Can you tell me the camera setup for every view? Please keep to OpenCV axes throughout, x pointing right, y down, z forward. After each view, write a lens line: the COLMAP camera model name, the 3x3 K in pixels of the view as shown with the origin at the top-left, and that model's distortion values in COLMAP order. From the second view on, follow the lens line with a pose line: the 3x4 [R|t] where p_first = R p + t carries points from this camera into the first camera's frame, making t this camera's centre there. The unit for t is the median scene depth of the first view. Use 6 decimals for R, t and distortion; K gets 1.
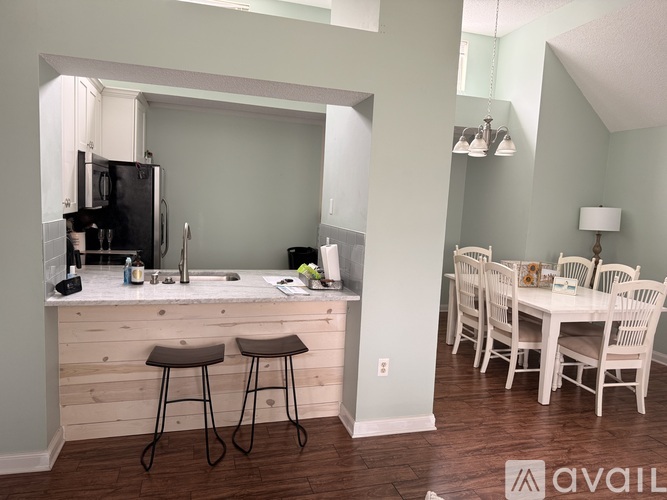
lens RADIAL K [[471.9, 0, 333.5], [0, 471.9, 250.0], [0, 0, 1]] dist [-0.008023, -0.000399]
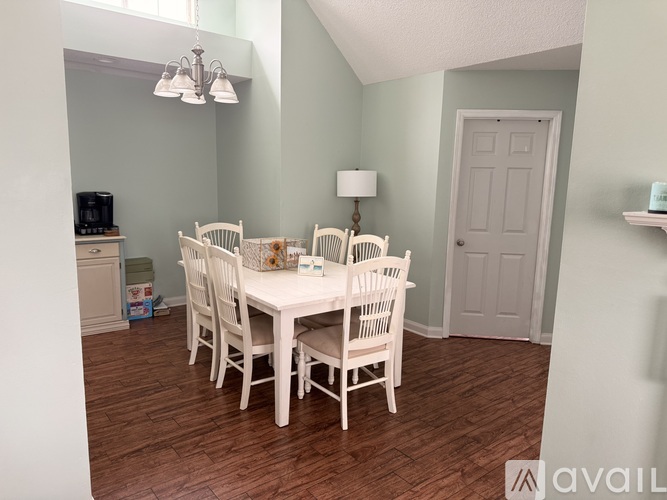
lens RADIAL K [[470.0, 0, 333.5], [0, 470.0, 250.0], [0, 0, 1]] dist [0.083578, 0.000146]
pose [[0.924157, -0.084862, 0.372467, 0.233836], [0.062530, 0.995467, 0.071659, -0.009168], [-0.376860, -0.042933, 0.925275, 0.232324]]
